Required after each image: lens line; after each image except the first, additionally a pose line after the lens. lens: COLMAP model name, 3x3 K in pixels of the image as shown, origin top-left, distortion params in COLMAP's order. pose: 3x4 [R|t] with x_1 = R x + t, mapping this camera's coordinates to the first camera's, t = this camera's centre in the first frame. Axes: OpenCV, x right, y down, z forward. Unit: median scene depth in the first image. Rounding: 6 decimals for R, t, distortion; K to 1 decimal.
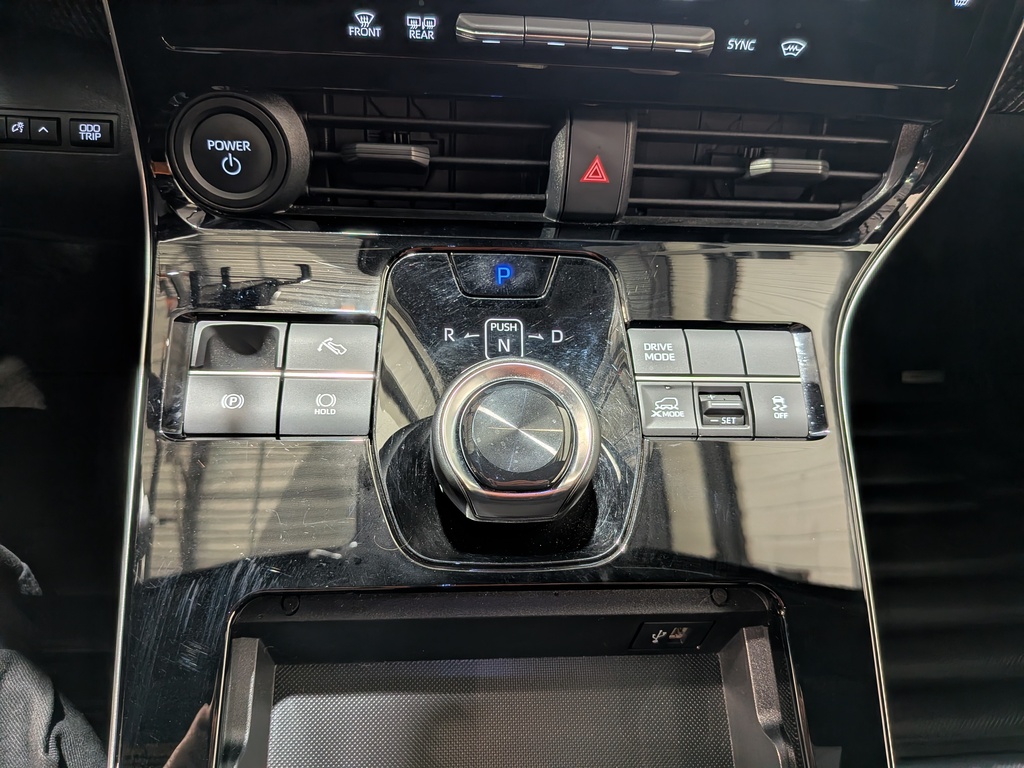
lens RADIAL K [[769.4, 0, 512.0], [0, 769.4, 384.0], [0, 0, 1]] dist [0.052108, -0.140672]
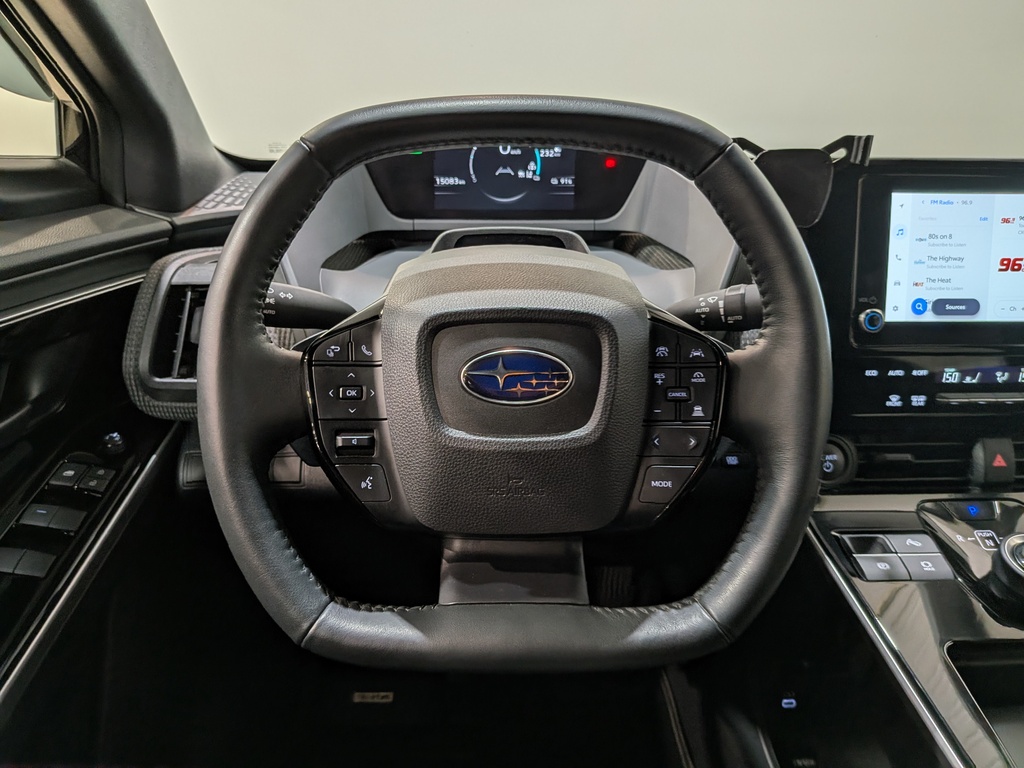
lens RADIAL K [[756.1, 0, 494.8], [0, 756.1, 383.0], [0, 0, 1]] dist [0.068962, -0.120326]
pose [[0.996742, -0.066371, -0.045827, -1.166172], [0.031747, 0.845169, -0.533555, 0.606341], [0.074144, 0.530362, 0.844523, -0.941323]]
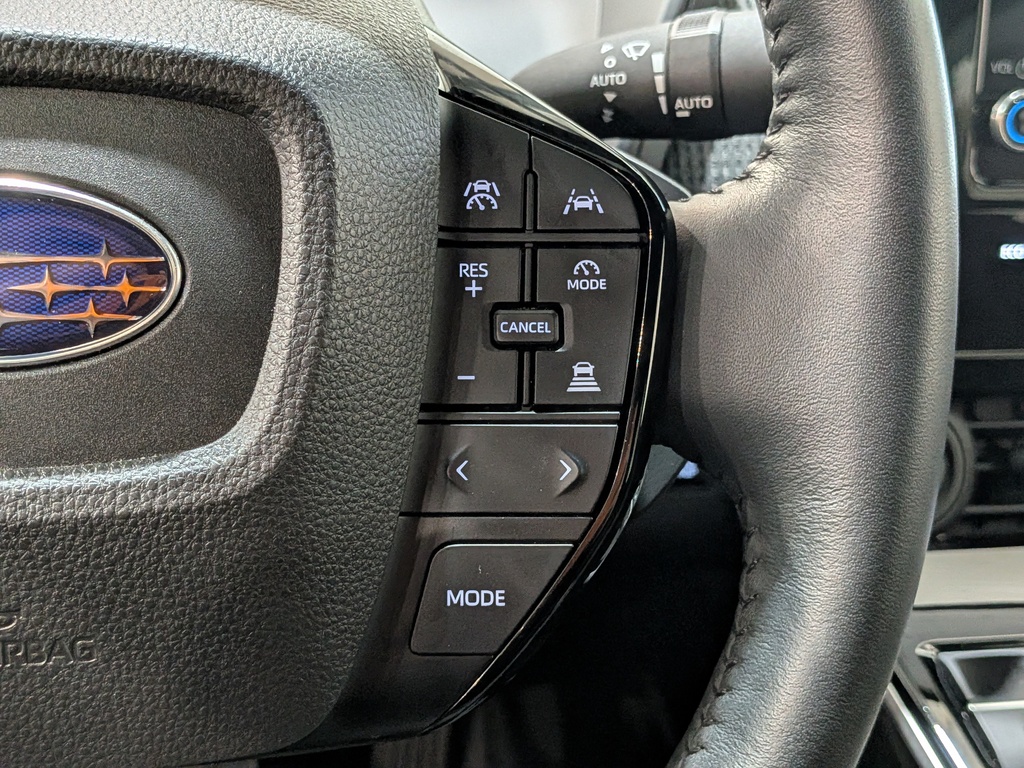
lens RADIAL K [[1553.3, 0, 534.1], [0, 1553.3, 387.6], [0, 0, 1]] dist [0.113094, -0.055386]
pose [[0.985399, -0.071976, 0.154298, -1.036419], [0.133858, 0.887544, -0.440849, 0.332725], [-0.105216, 0.455066, 0.884220, -0.534668]]
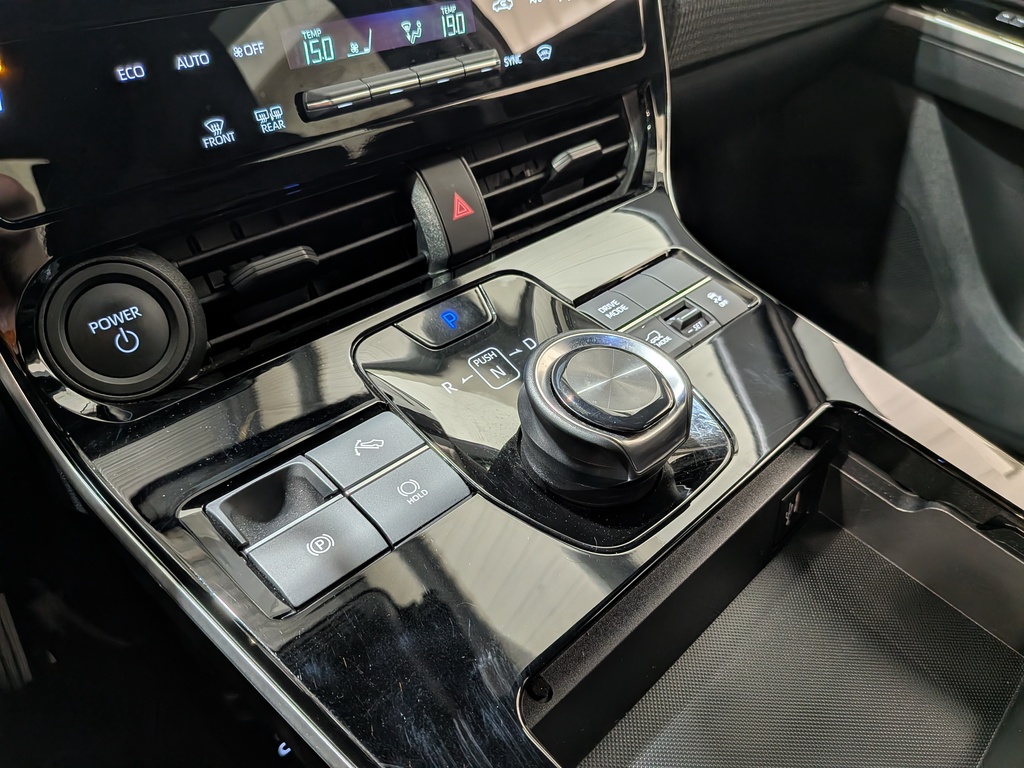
lens RADIAL K [[760.3, 0, 523.8], [0, 760.3, 407.0], [0, 0, 1]] dist [0.056219, -0.138356]
pose [[0.732128, -0.473929, 0.489264, -0.490539], [0.586530, 0.803852, -0.099019, 0.101935], [-0.346368, 0.359463, 0.866496, 0.178408]]
